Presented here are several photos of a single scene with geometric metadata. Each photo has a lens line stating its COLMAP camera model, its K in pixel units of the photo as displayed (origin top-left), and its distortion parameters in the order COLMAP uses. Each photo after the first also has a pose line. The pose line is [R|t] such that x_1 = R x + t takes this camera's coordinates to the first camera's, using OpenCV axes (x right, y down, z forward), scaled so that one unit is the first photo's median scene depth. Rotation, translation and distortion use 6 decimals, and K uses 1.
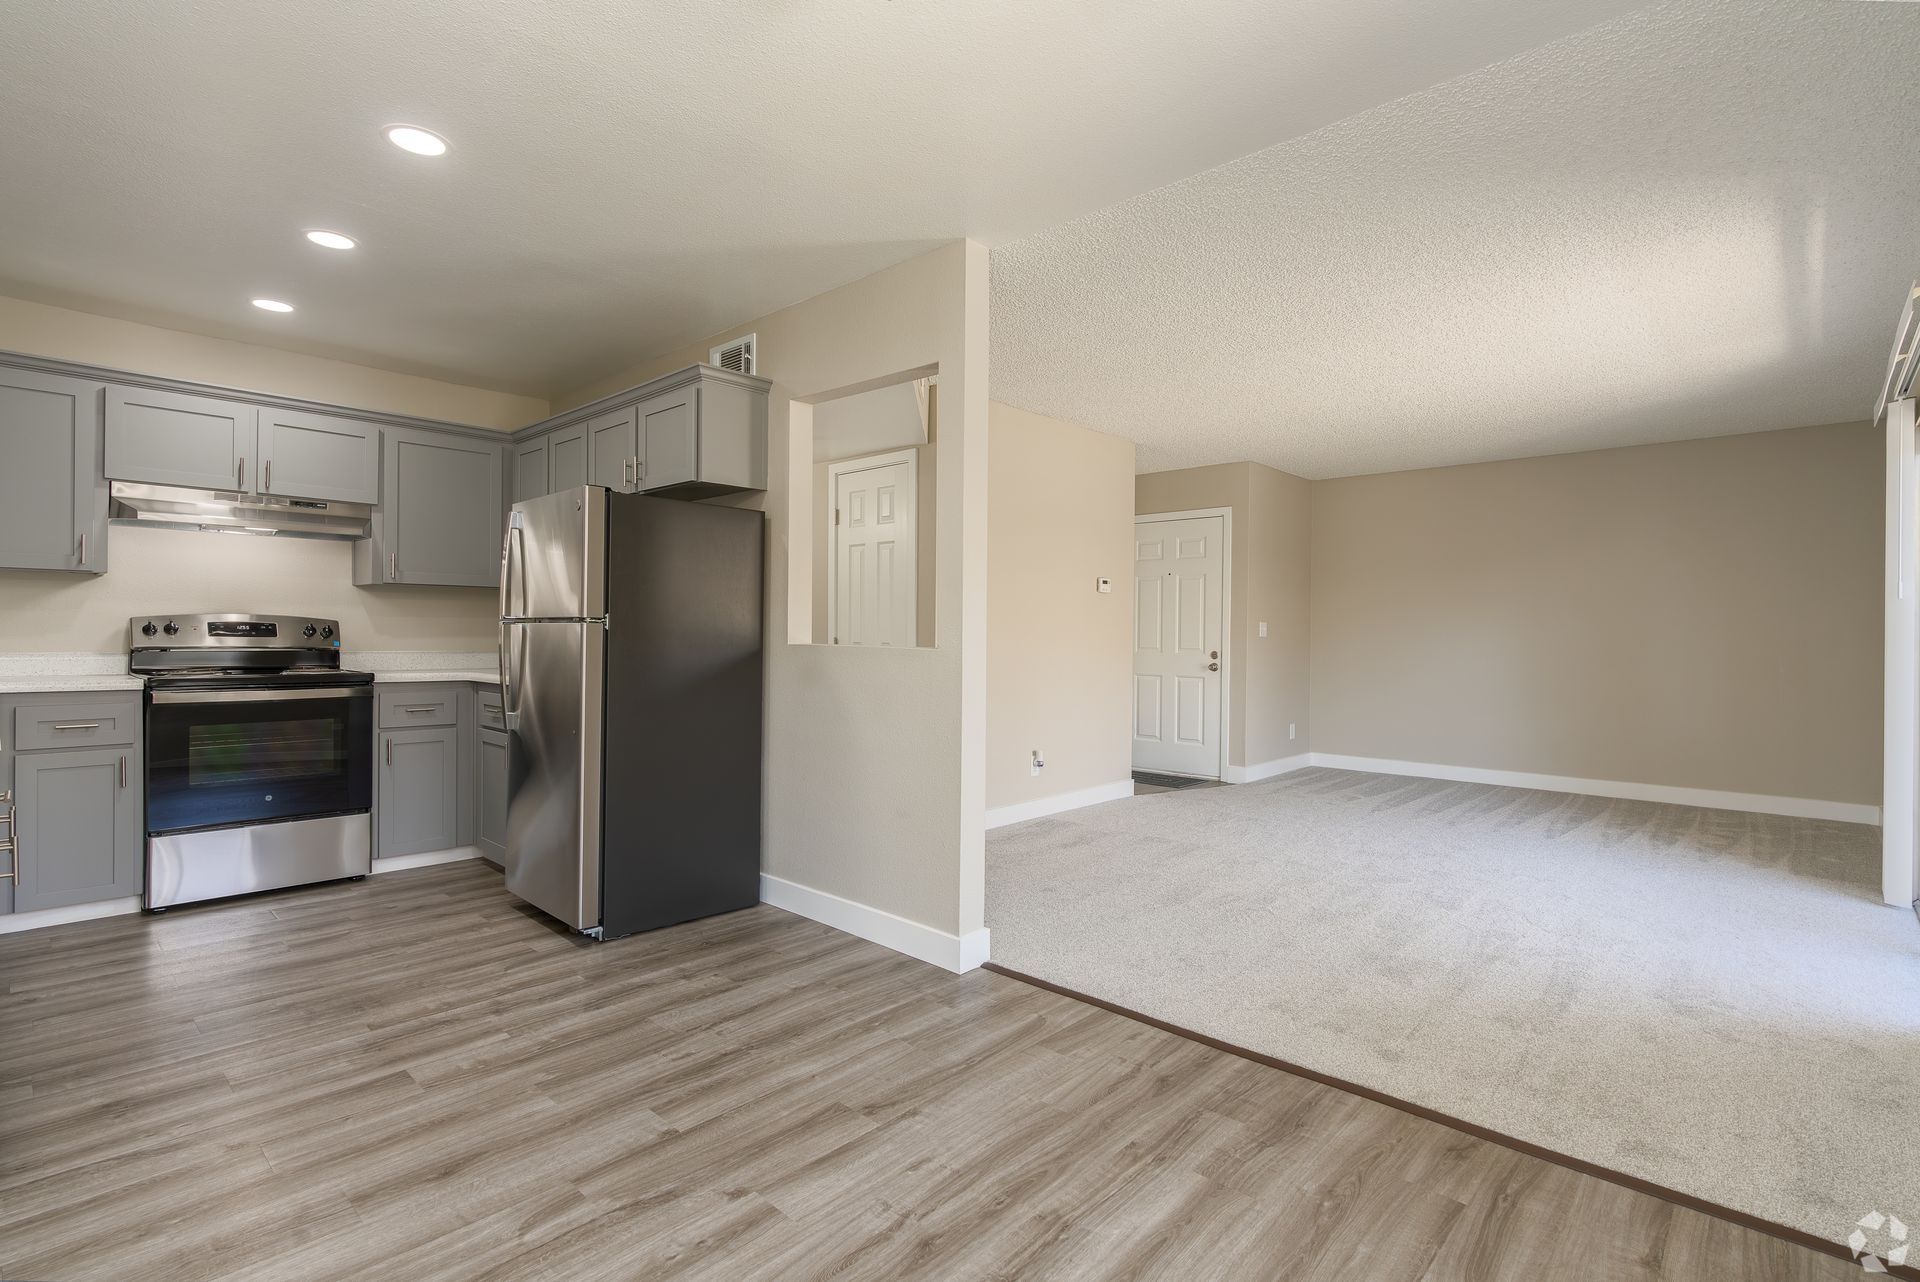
lens RADIAL K [[872.6, 0, 965.4], [0, 872.6, 634.1], [0, 0, 1]] dist [-0.002440, -0.000108]
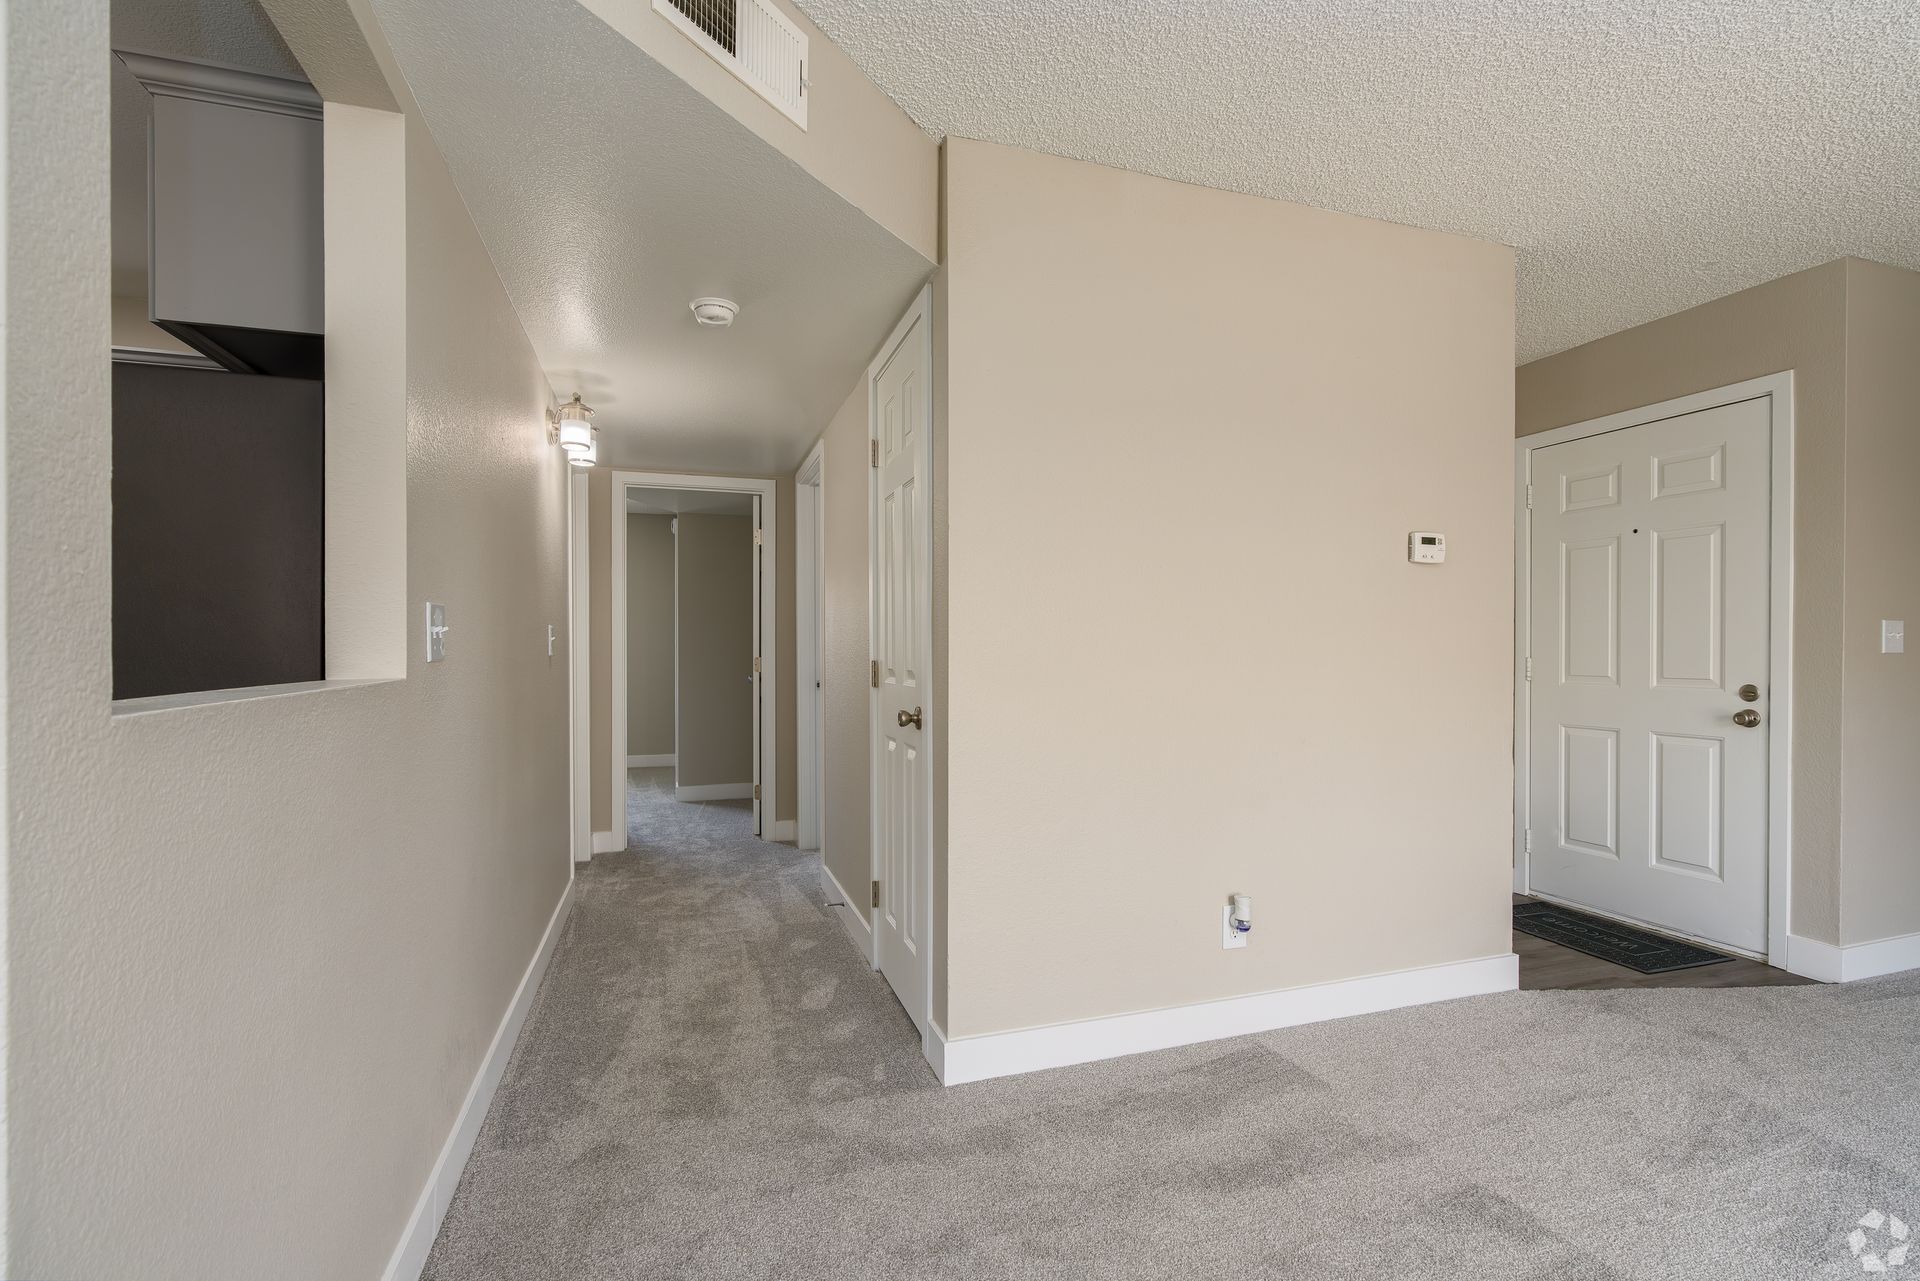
lens RADIAL K [[872.6, 0, 956.8], [0, 872.6, 647.8], [0, 0, 1]] dist [-0.002440, -0.000108]
pose [[0.881070, -0.007090, -0.472932, 0.132199], [0.005683, 0.999974, -0.004404, -0.000793], [0.472951, 0.001192, 0.881088, 0.386733]]
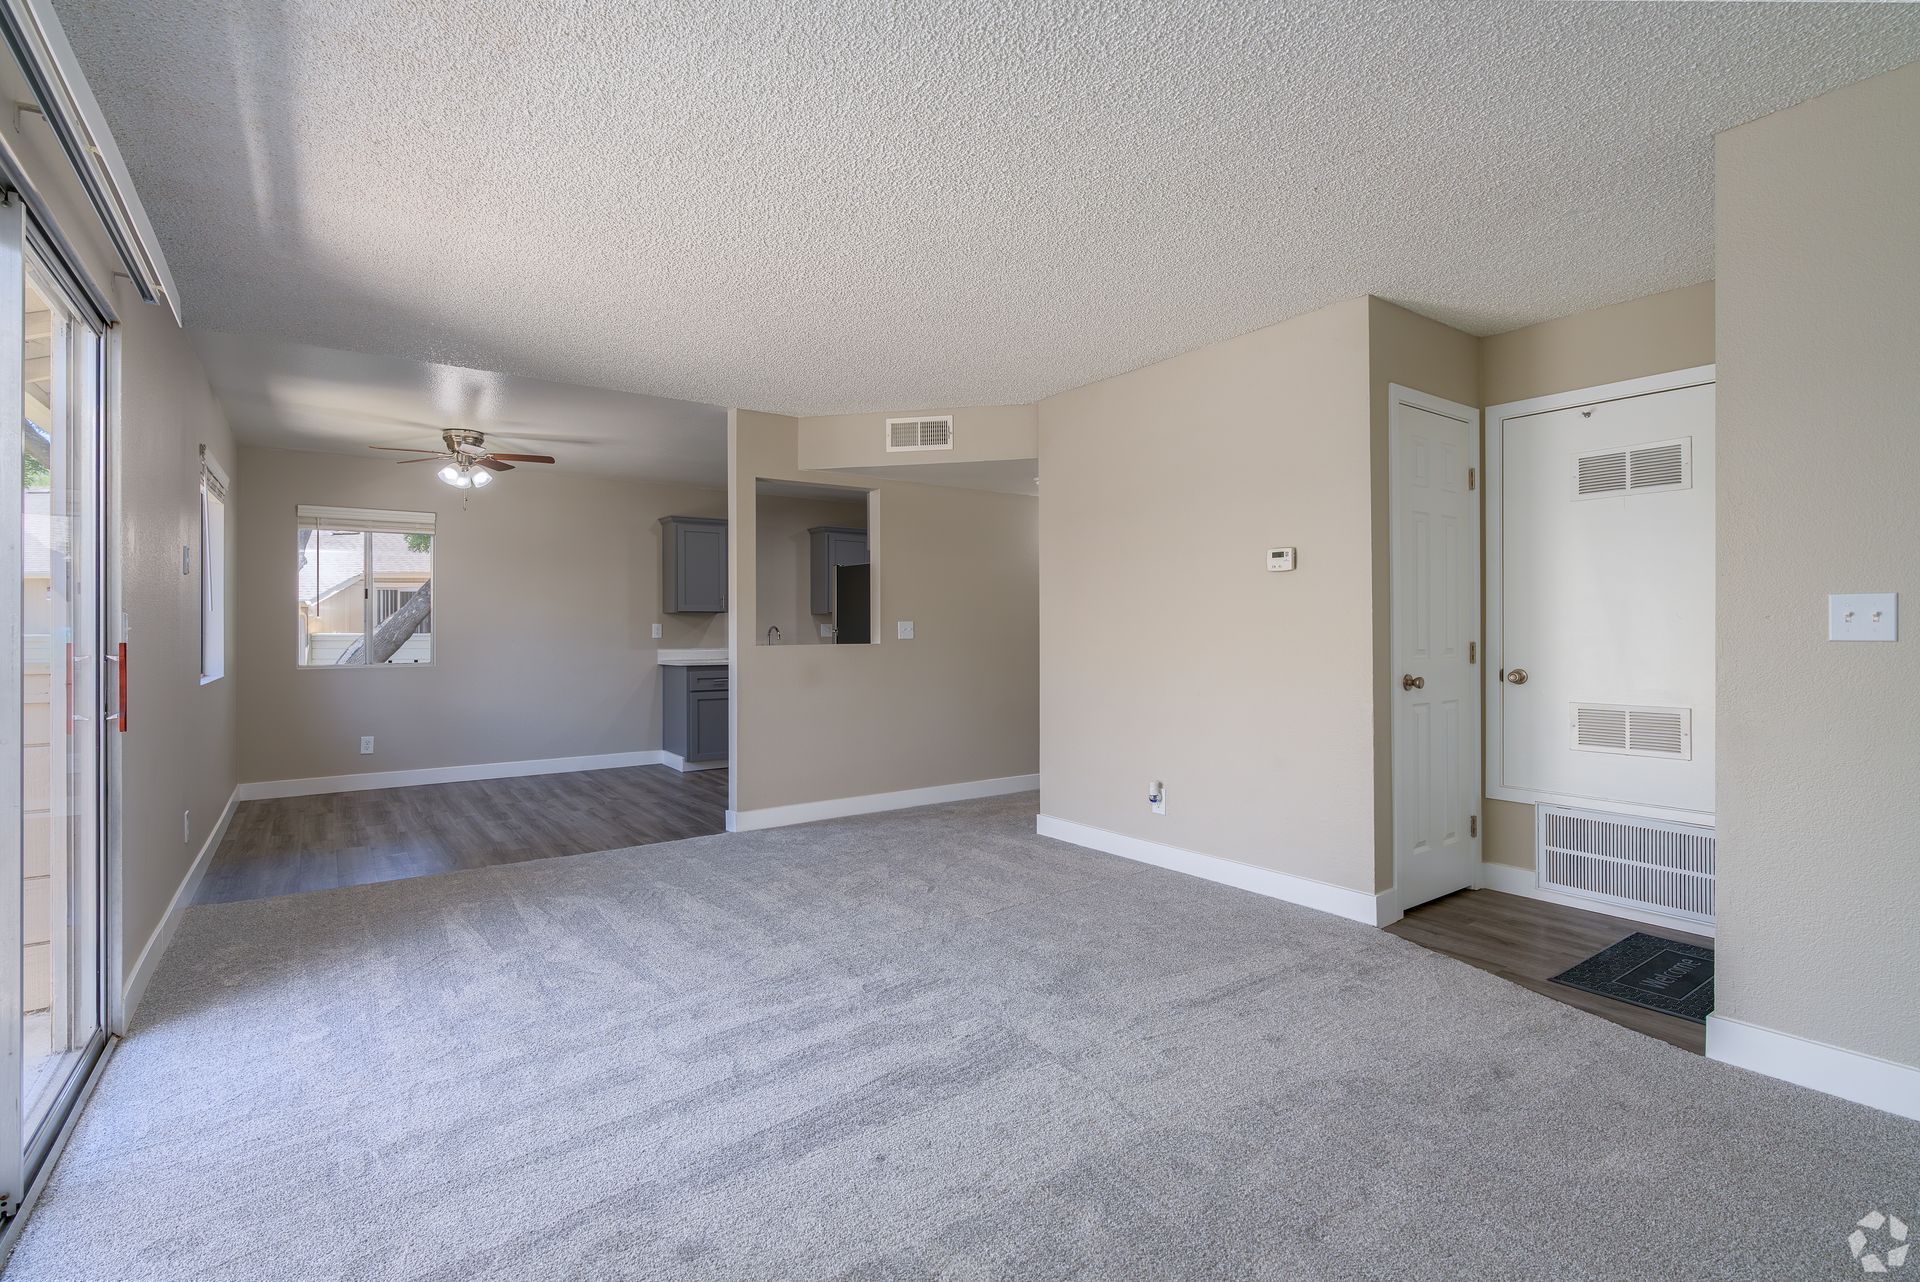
lens RADIAL K [[872.6, 0, 959.8], [0, 872.6, 637.2], [0, 0, 1]] dist [-0.002440, -0.000108]
pose [[-0.186901, -0.006509, -0.982357, 0.698375], [-0.003420, 0.999976, -0.005975, 0.004665], [0.982373, 0.002242, -0.186918, 0.747799]]
